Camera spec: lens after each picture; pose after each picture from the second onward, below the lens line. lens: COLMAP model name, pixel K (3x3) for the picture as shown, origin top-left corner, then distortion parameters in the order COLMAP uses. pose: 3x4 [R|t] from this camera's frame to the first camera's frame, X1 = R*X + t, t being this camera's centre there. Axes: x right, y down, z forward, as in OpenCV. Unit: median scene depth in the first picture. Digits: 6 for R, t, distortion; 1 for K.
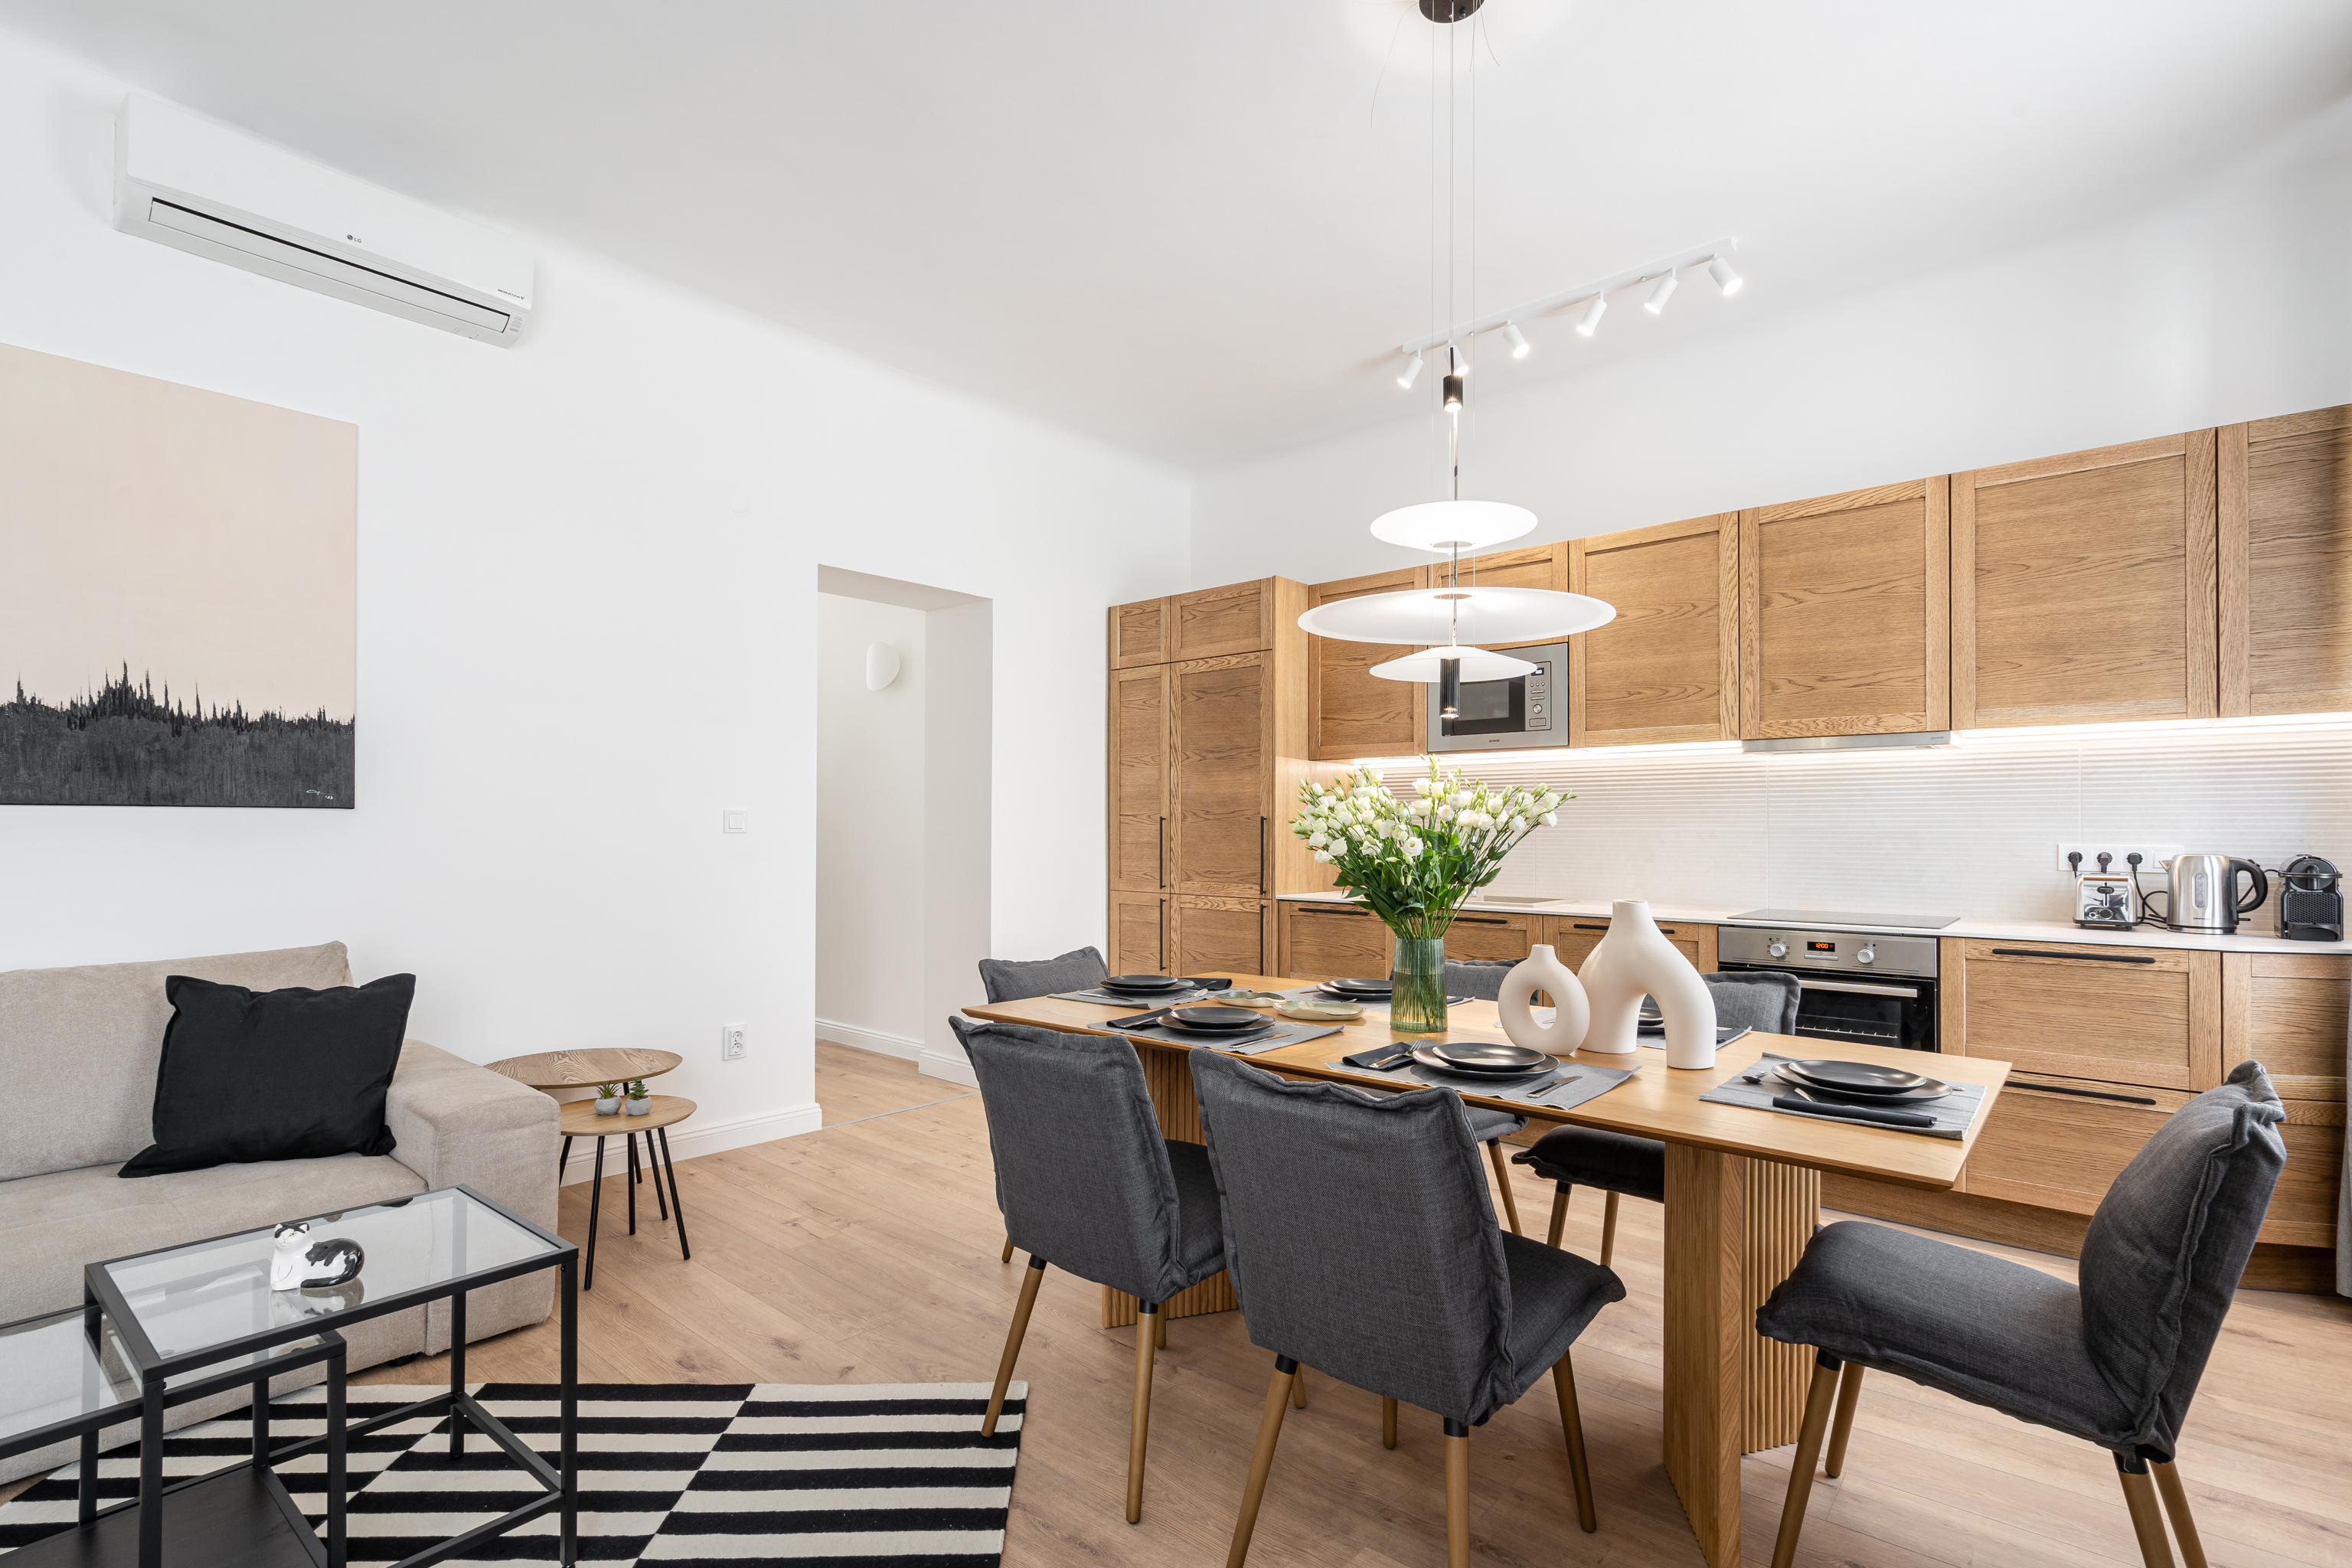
lens RADIAL K [[1082.5, 0, 1182.8], [0, 1082.5, 822.8], [0, 0, 1]] dist [-0.007274, 0.001327]
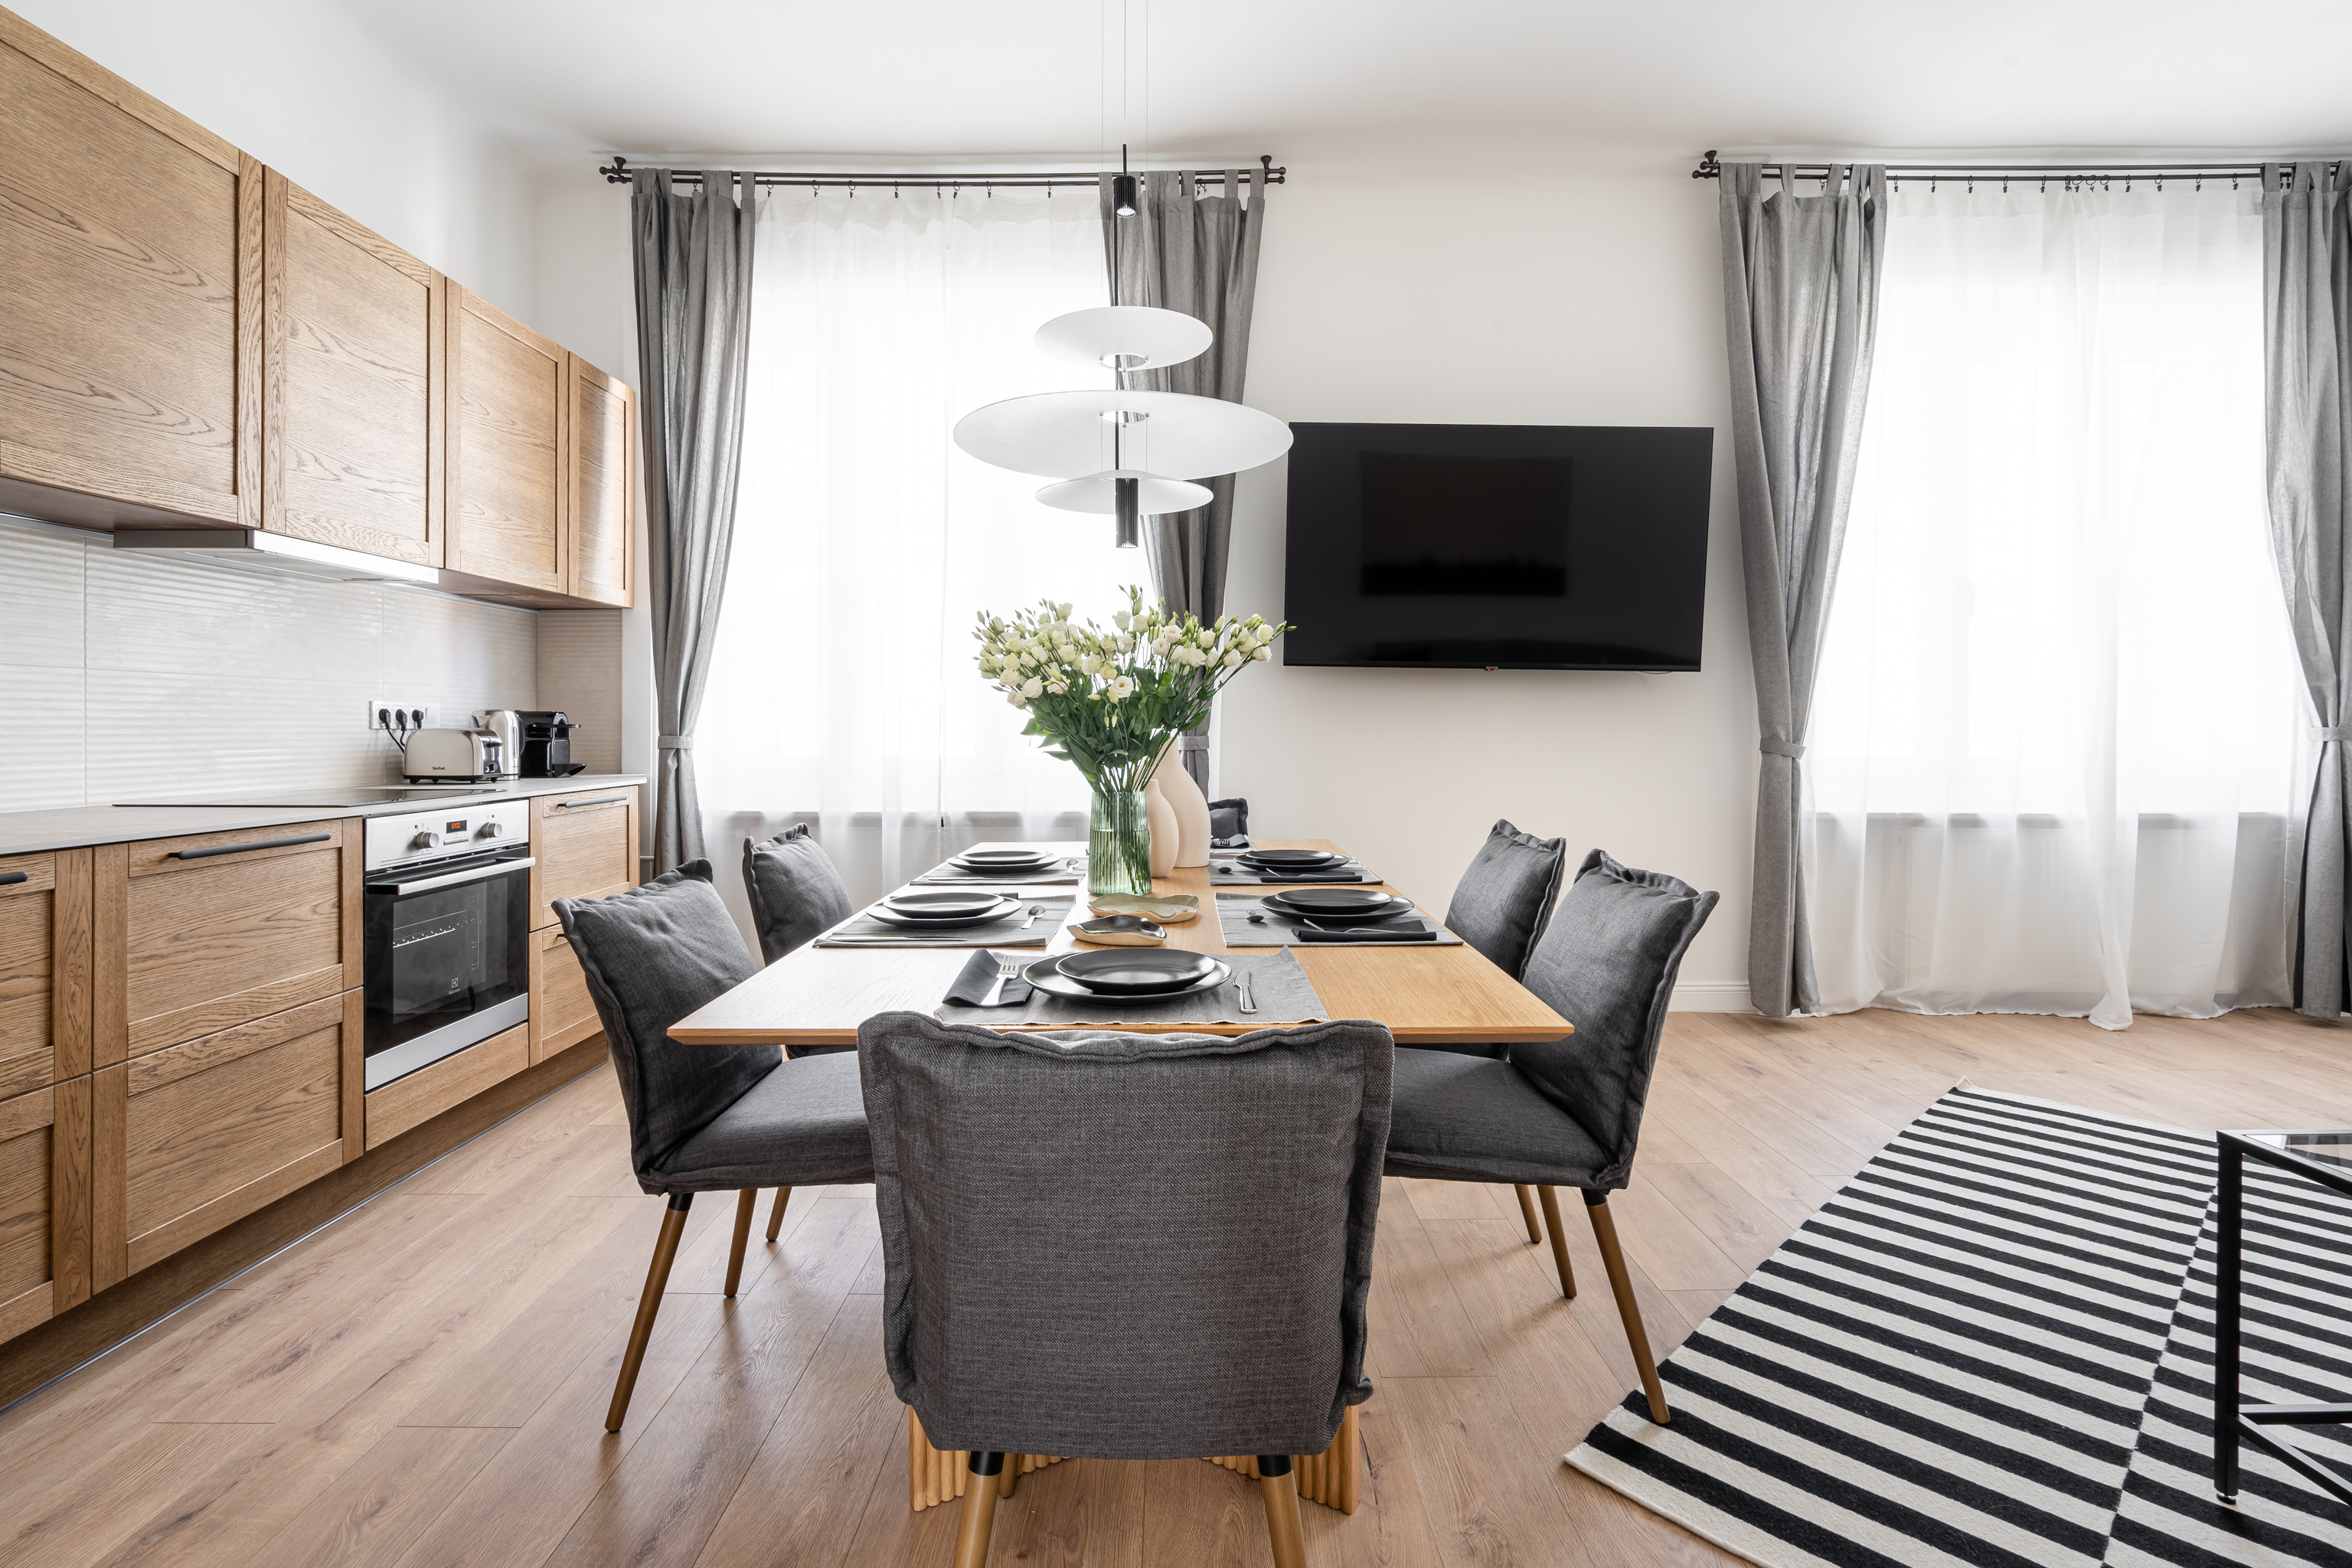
lens RADIAL K [[1082.5, 0, 1194.1], [0, 1082.5, 745.8], [0, 0, 1]] dist [-0.007274, 0.001327]
pose [[-0.635311, -0.015848, 0.772094, -0.414810], [-0.011002, 0.999874, 0.011470, 0.048123], [-0.772178, -0.001208, -0.635405, 1.257852]]
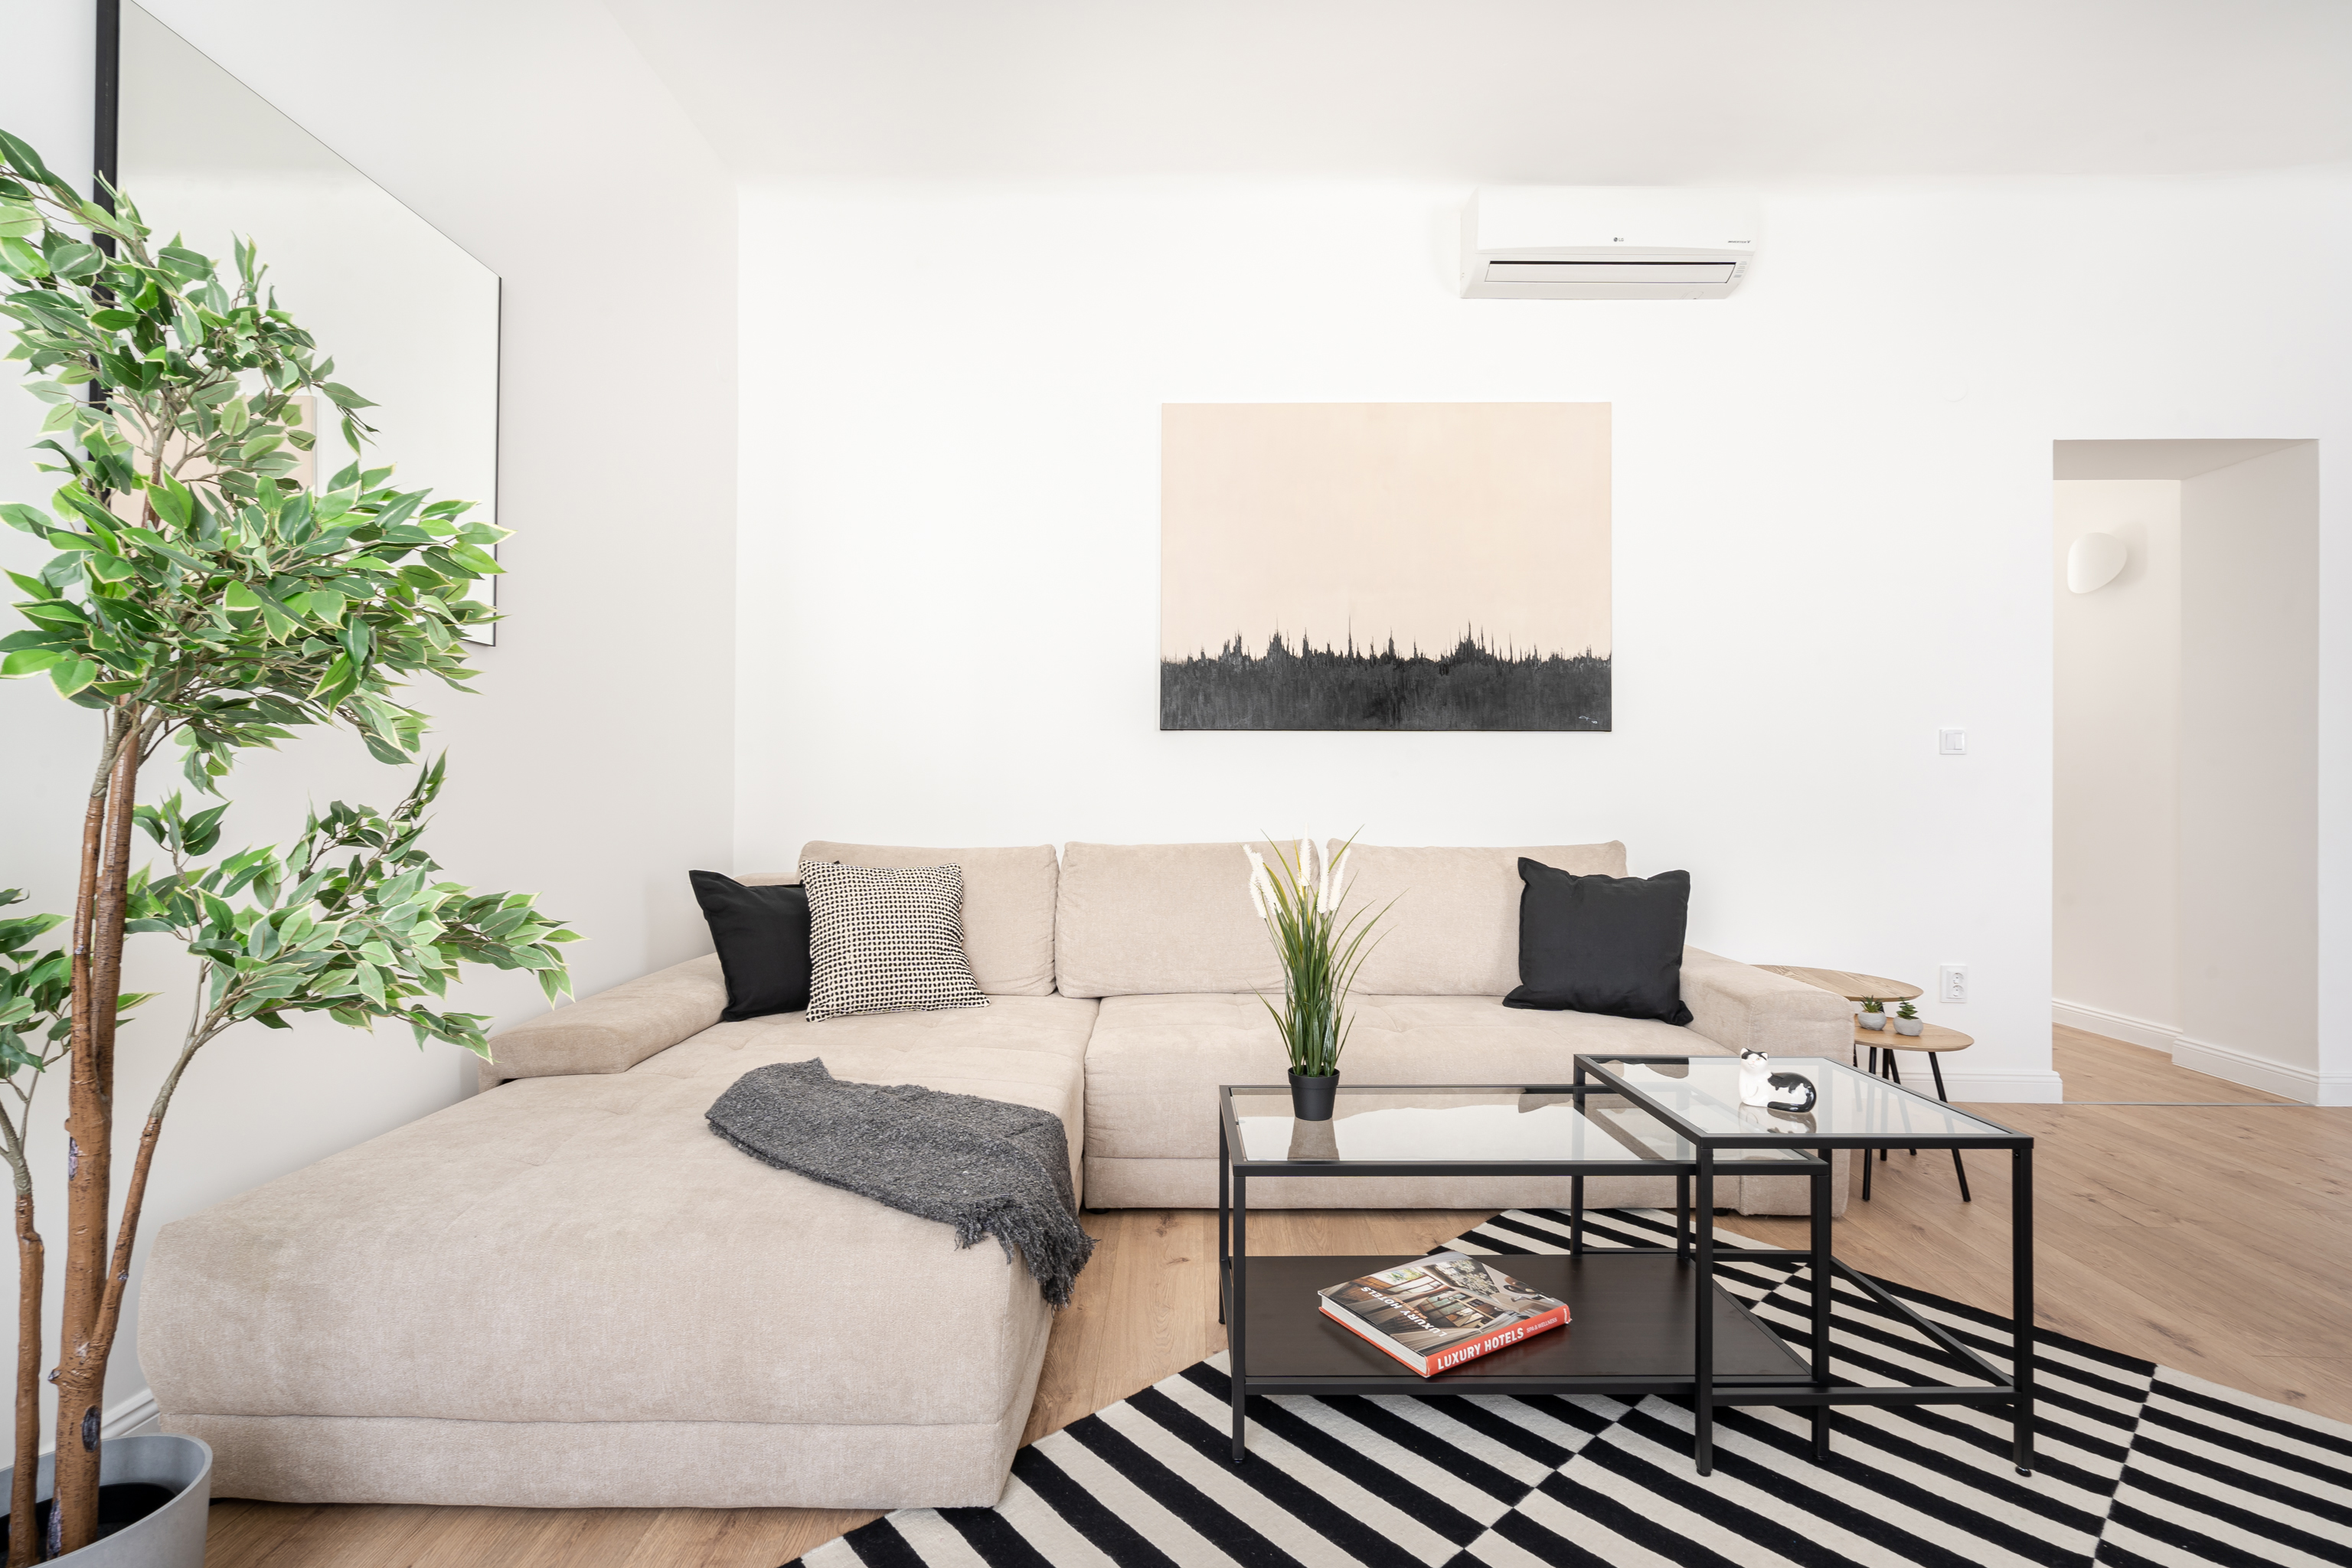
lens RADIAL K [[1082.5, 0, 1191.3], [0, 1082.5, 778.9], [0, 0, 1]] dist [-0.007274, 0.001327]
pose [[0.637775, -0.008866, -0.770172, -0.169860], [0.003317, 0.999956, -0.008765, 0.049709], [0.770216, 0.003035, 0.637776, -0.100475]]
